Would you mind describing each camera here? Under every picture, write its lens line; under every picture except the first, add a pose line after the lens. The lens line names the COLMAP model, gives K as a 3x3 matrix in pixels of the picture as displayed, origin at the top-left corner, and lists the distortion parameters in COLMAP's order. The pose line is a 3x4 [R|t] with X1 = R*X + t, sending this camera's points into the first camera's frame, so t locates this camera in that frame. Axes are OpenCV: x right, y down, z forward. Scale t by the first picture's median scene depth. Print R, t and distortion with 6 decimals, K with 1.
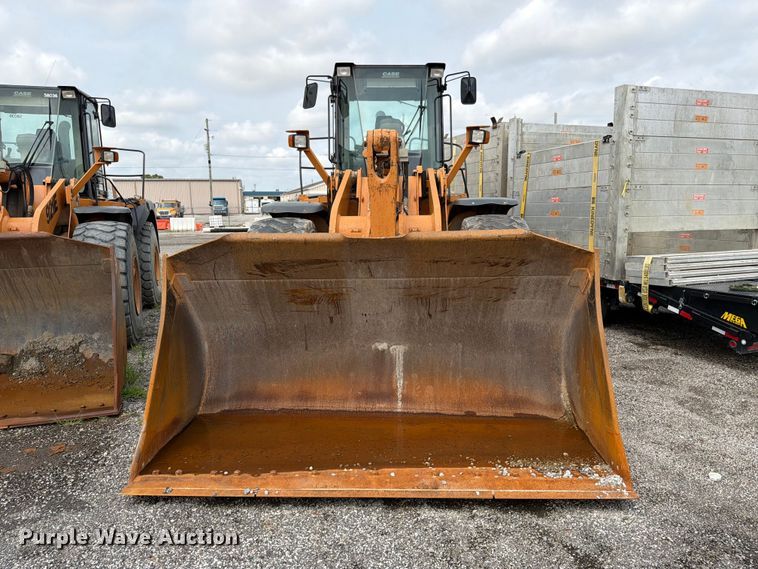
lens RADIAL K [[534.6, 0, 379.3], [0, 534.6, 285.7], [0, 0, 1]] dist [0.062119, -0.083275]
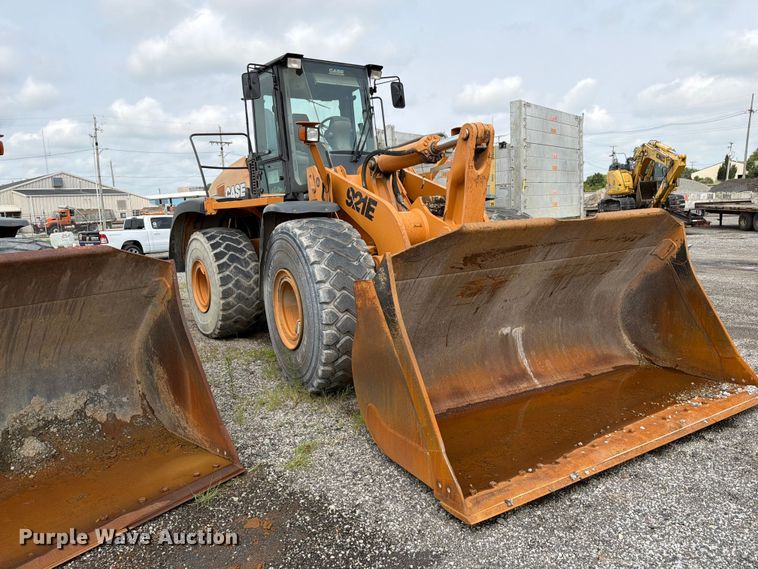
lens RADIAL K [[534.6, 0, 378.6], [0, 534.6, 285.7], [0, 0, 1]] dist [0.062119, -0.083275]
pose [[0.846133, -0.105988, 0.522327, -0.610024], [0.117607, 0.993000, 0.010979, -0.011356], [-0.519834, 0.052140, 0.852675, 0.194265]]
